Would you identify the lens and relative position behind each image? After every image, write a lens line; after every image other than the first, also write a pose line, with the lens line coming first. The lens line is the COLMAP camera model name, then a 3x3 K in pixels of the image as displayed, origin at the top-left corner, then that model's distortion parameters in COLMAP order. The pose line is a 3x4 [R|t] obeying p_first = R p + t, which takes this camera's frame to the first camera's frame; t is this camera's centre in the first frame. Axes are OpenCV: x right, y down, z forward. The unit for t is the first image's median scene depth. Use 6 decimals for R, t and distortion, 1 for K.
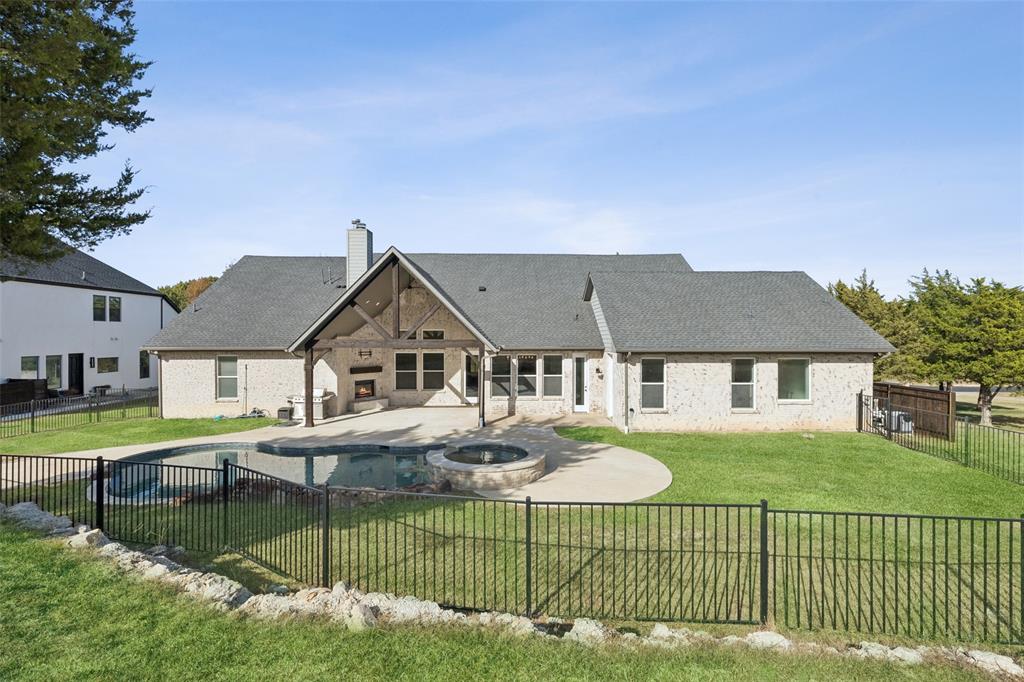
lens RADIAL K [[465.6, 0, 514.7], [0, 465.6, 344.0], [0, 0, 1]] dist [0.012883, -0.001824]
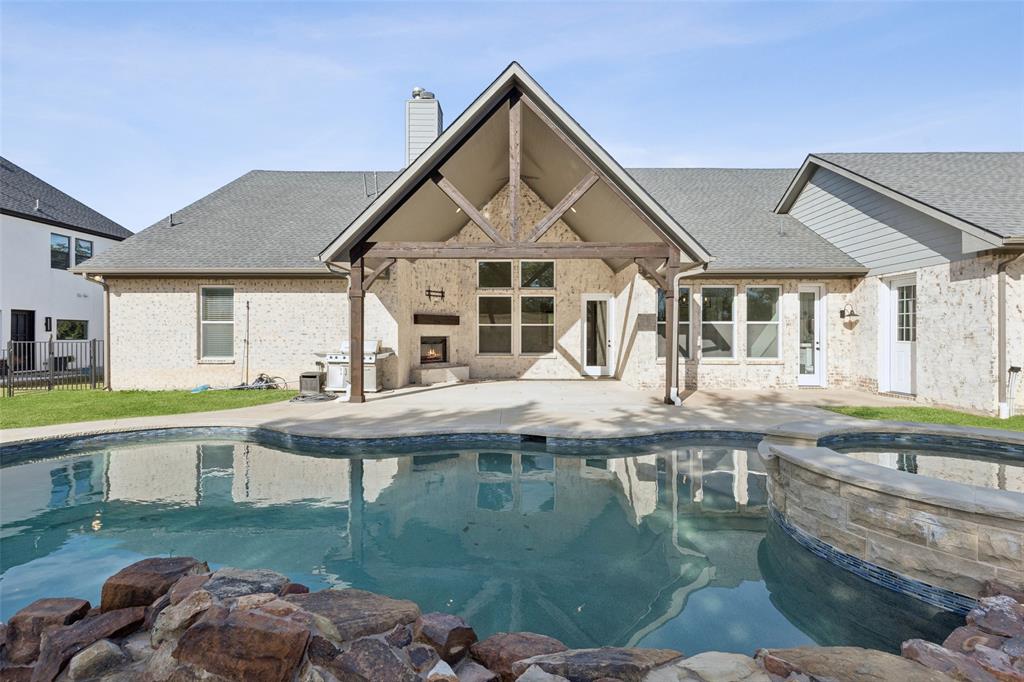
lens RADIAL K [[465.6, 0, 509.9], [0, 465.6, 338.0], [0, 0, 1]] dist [0.012883, -0.001824]
pose [[0.999341, 0.001026, -0.036277, -0.212587], [-0.001500, 0.999914, -0.013044, 0.095640], [0.036260, 0.013090, 0.999257, 0.405338]]
